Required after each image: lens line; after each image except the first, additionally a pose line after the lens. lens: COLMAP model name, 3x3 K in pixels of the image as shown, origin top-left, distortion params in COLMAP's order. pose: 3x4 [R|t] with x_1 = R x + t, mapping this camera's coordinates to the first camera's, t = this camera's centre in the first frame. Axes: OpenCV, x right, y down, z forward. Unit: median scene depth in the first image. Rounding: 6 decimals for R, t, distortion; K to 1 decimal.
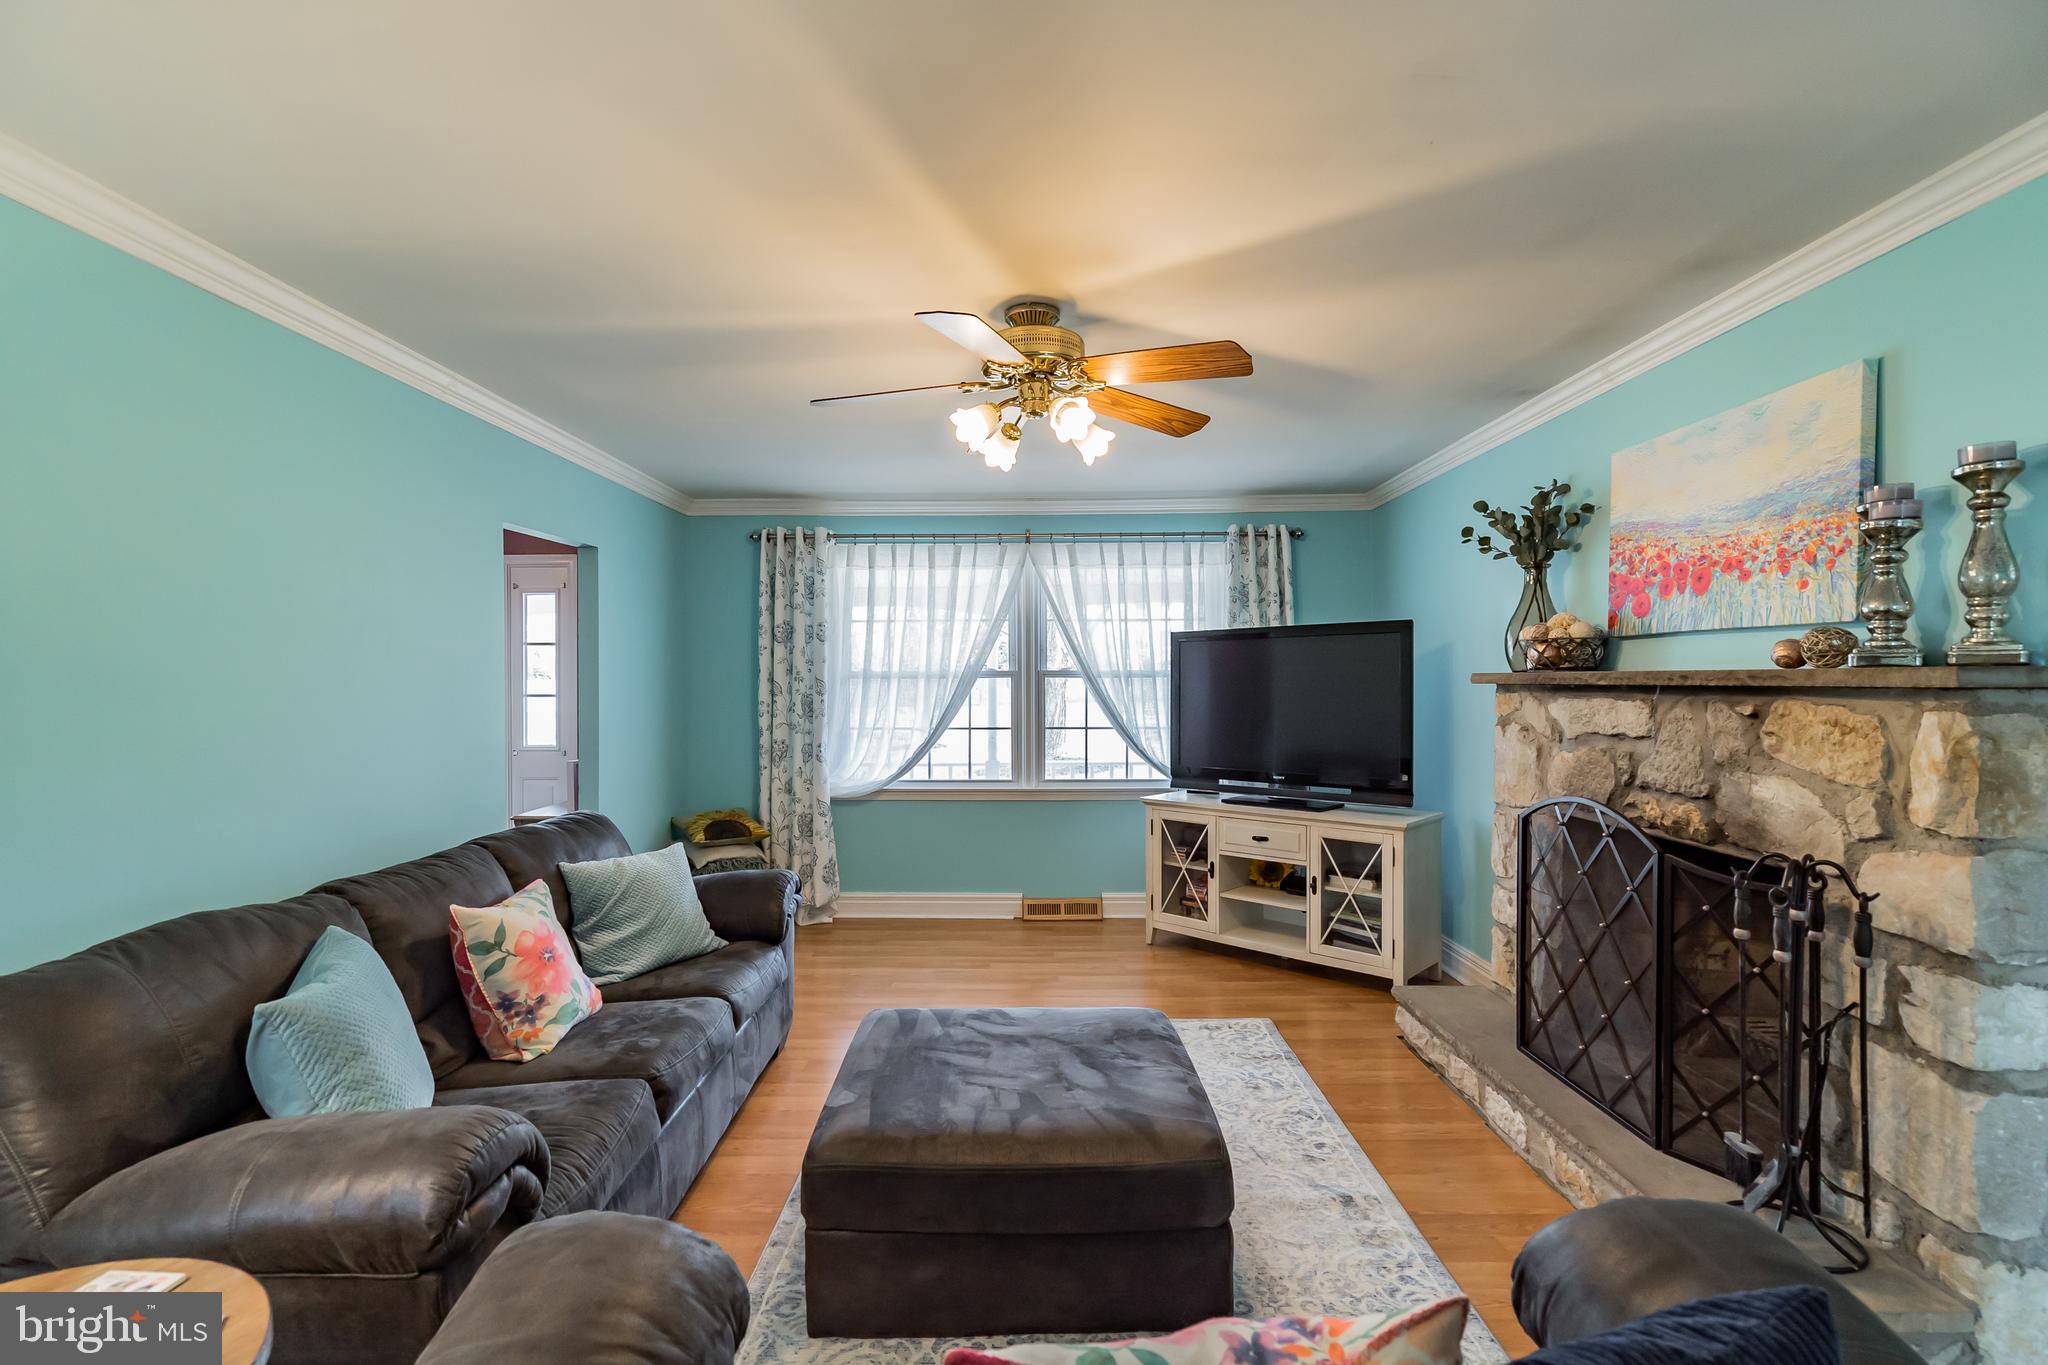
lens RADIAL K [[934.0, 0, 1017.5], [0, 934.0, 683.6], [0, 0, 1]] dist [-0.011703, 0.004492]
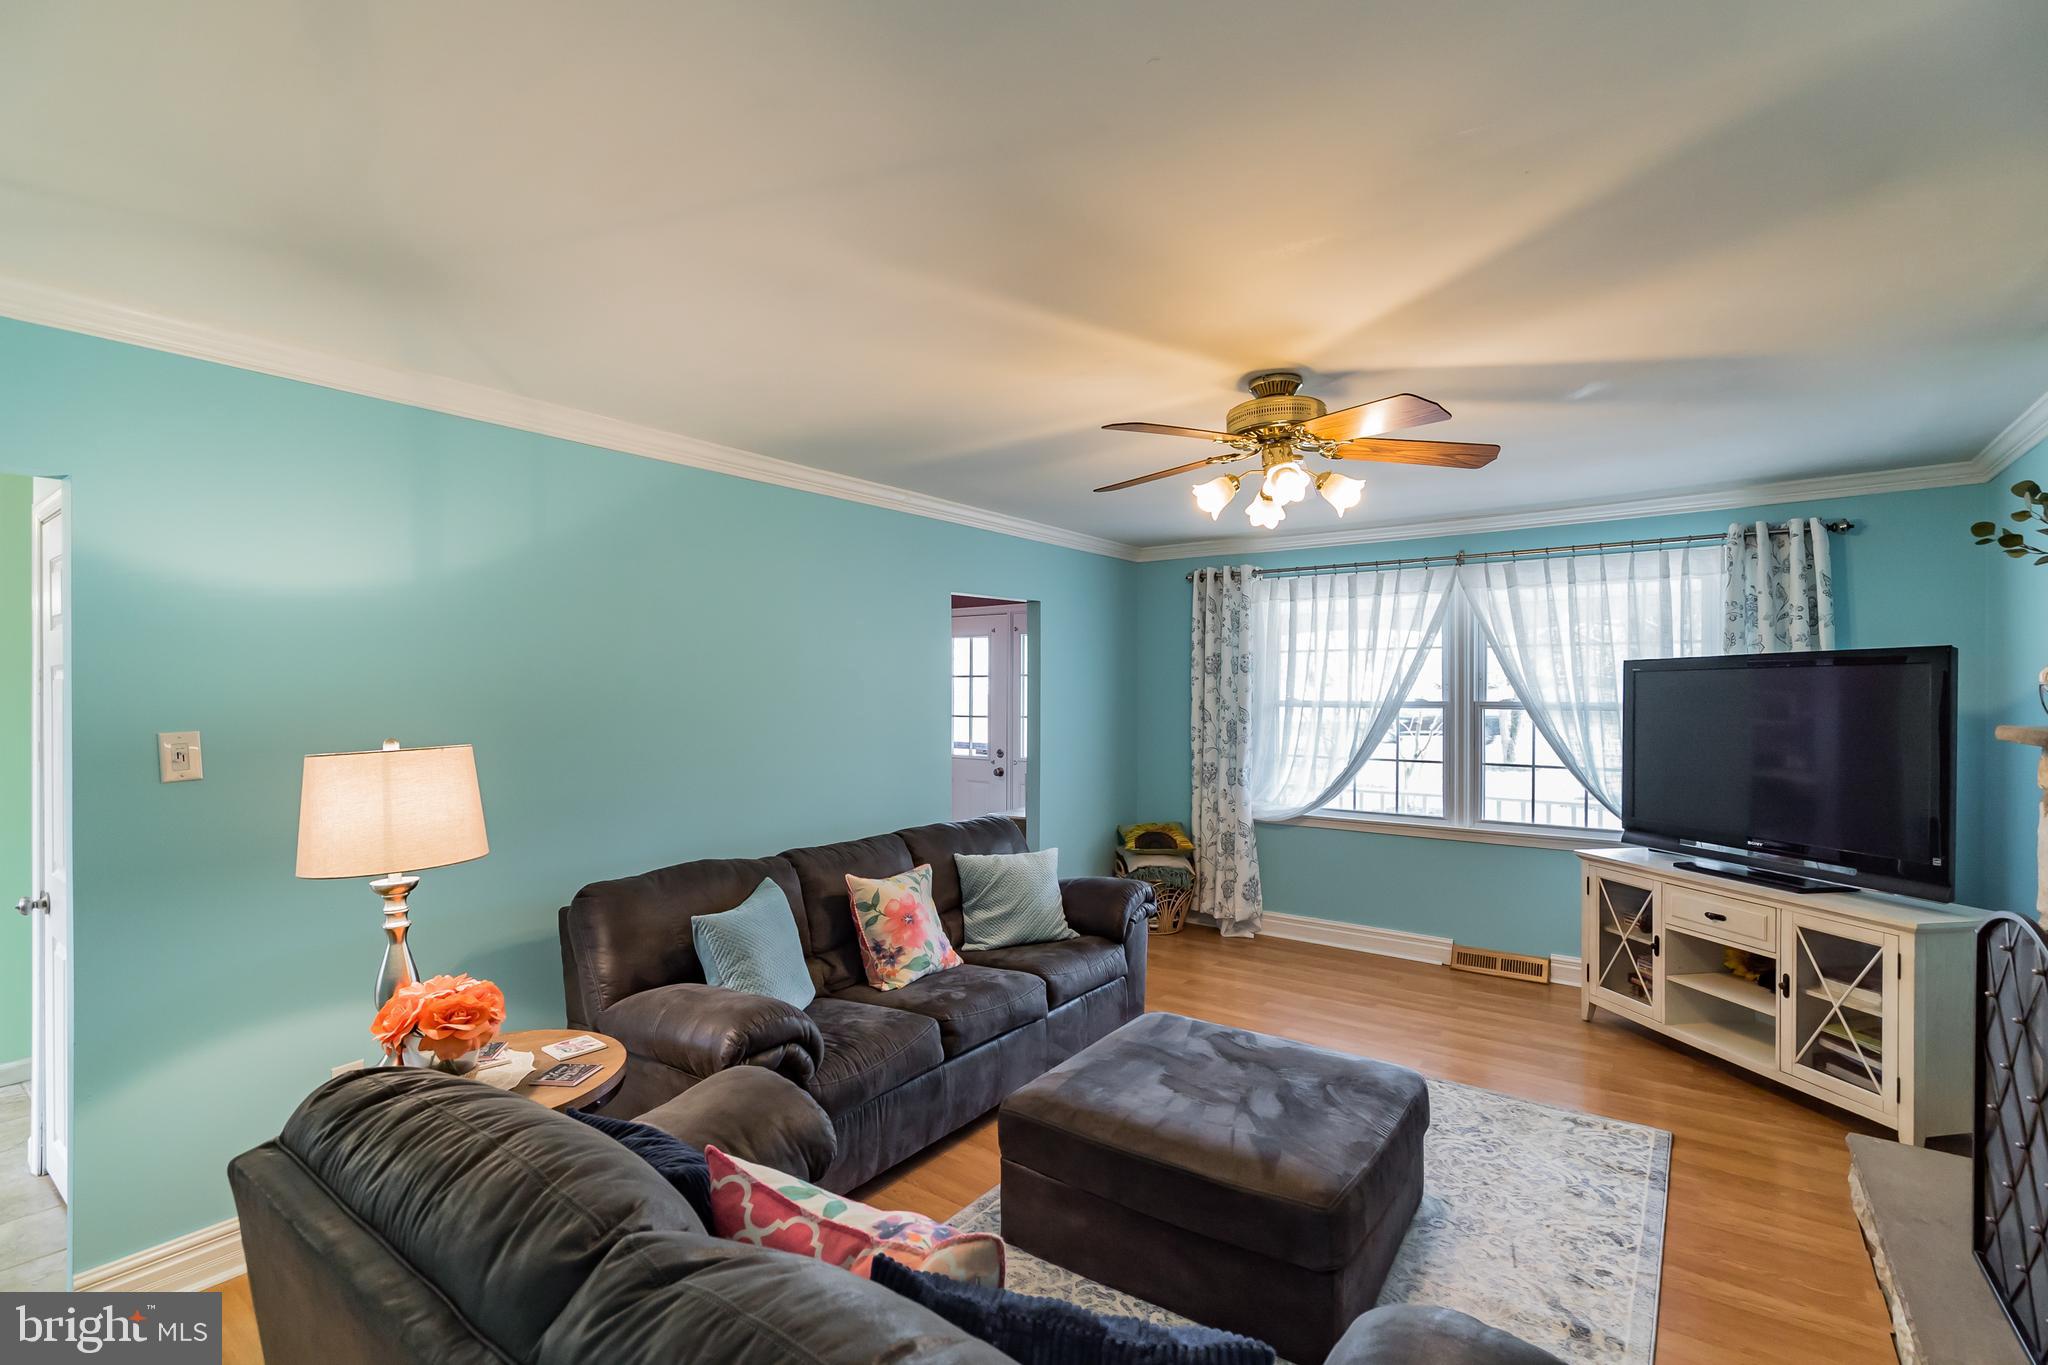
lens RADIAL K [[934.0, 0, 1010.0], [0, 934.0, 687.4], [0, 0, 1]] dist [-0.011703, 0.004492]
pose [[0.805459, 0.002451, -0.592646, 0.268646], [-0.005386, 0.999980, -0.003184, -0.030283], [0.592627, 0.005757, 0.805457, -0.019410]]
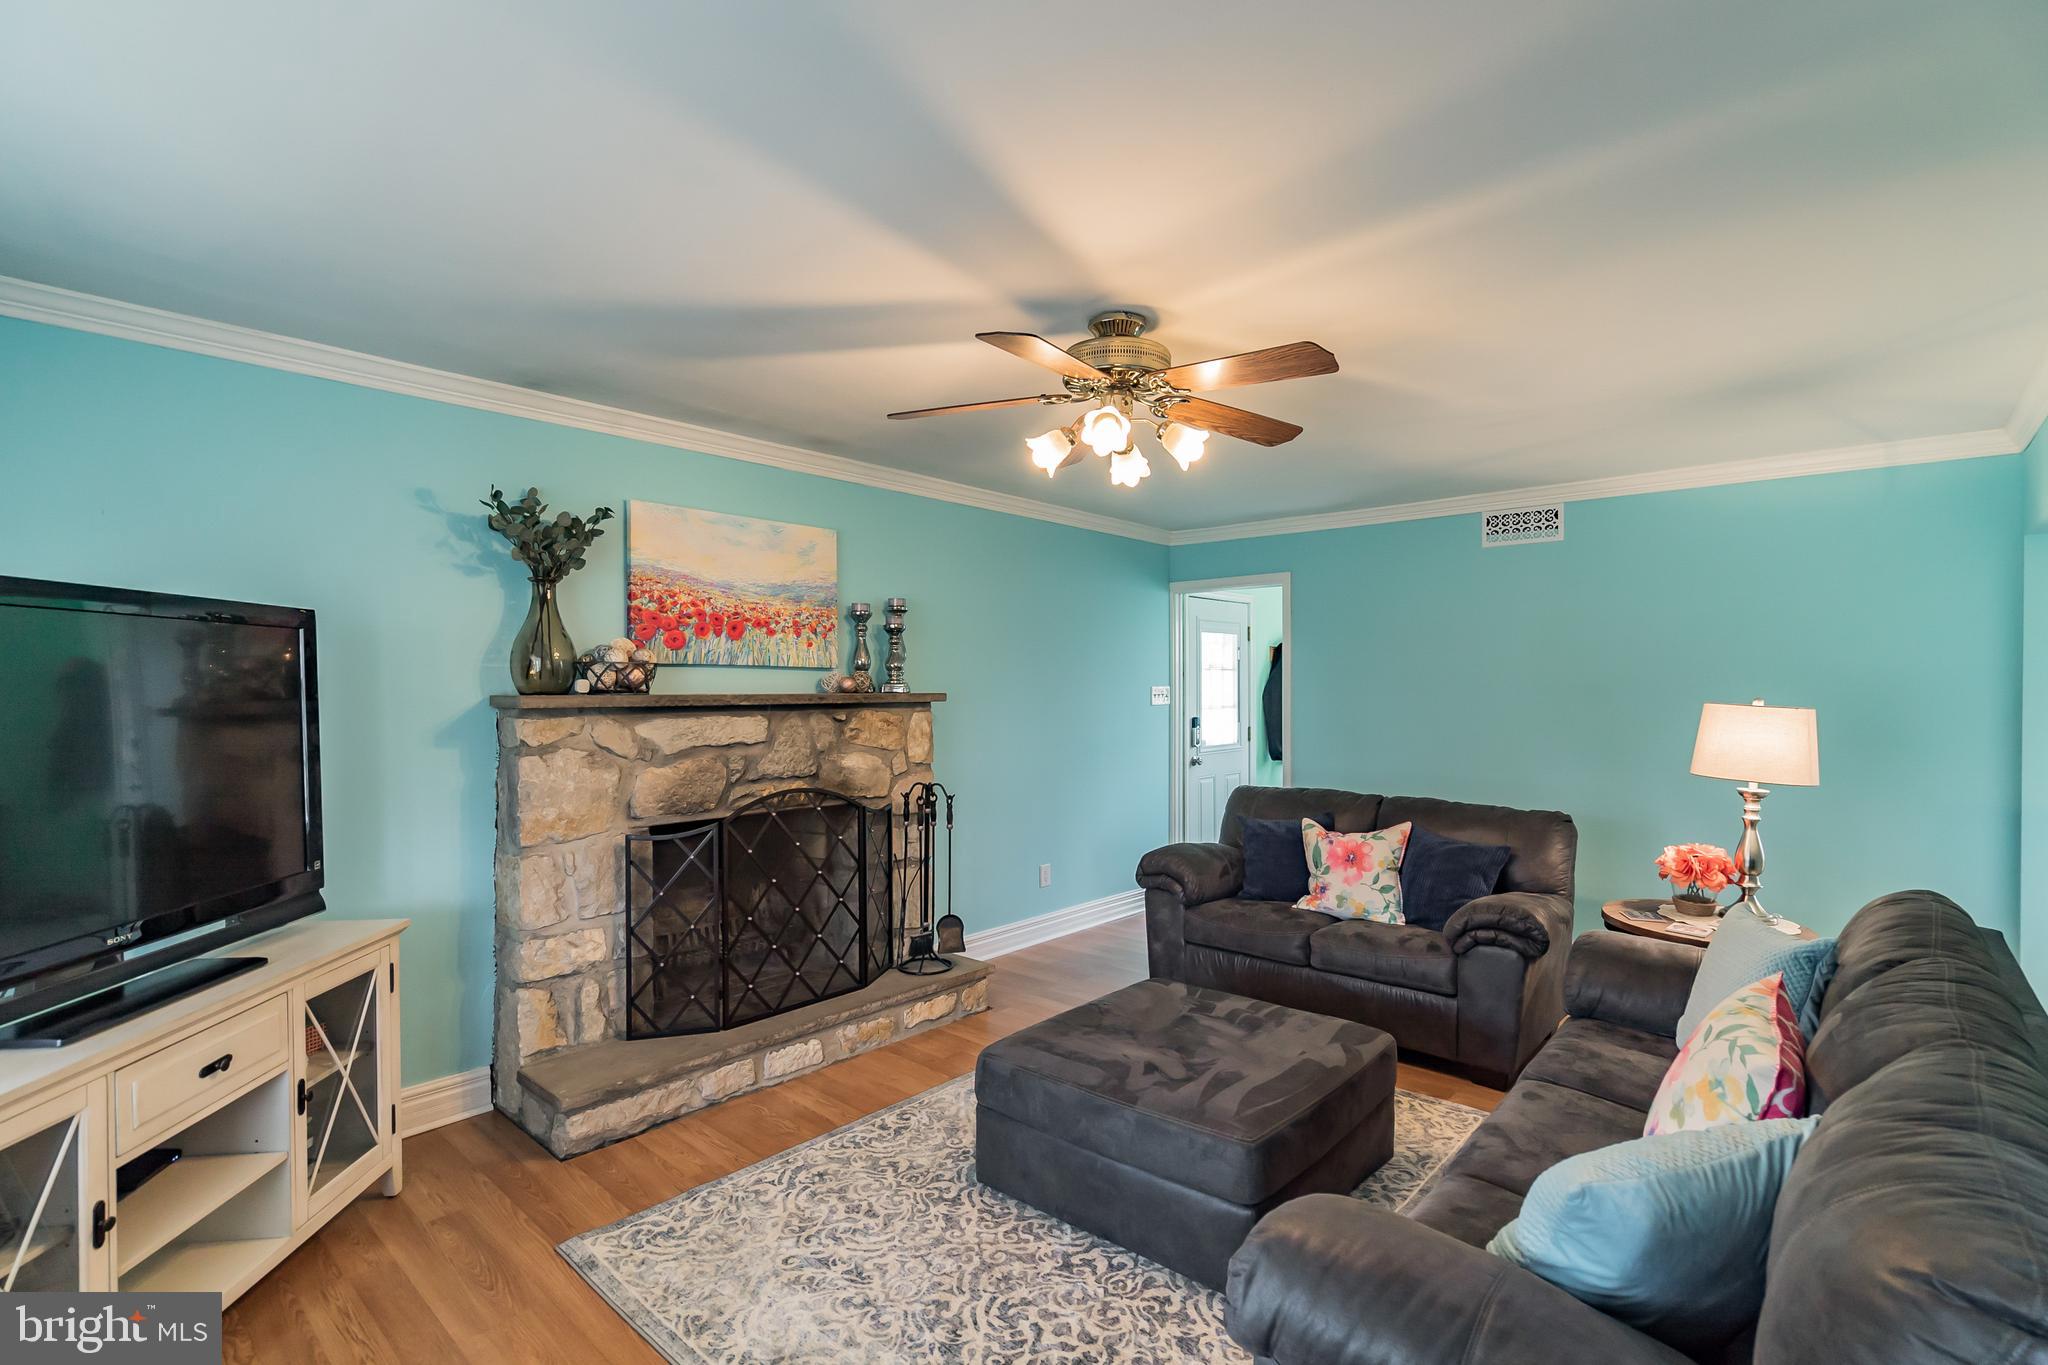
lens RADIAL K [[934.0, 0, 1028.4], [0, 934.0, 695.4], [0, 0, 1]] dist [-0.011703, 0.004492]
pose [[-0.743523, -0.003994, 0.668698, -0.361086], [0.004663, 0.999927, 0.011157, -0.016926], [-0.668694, 0.011413, -0.743450, 1.175491]]
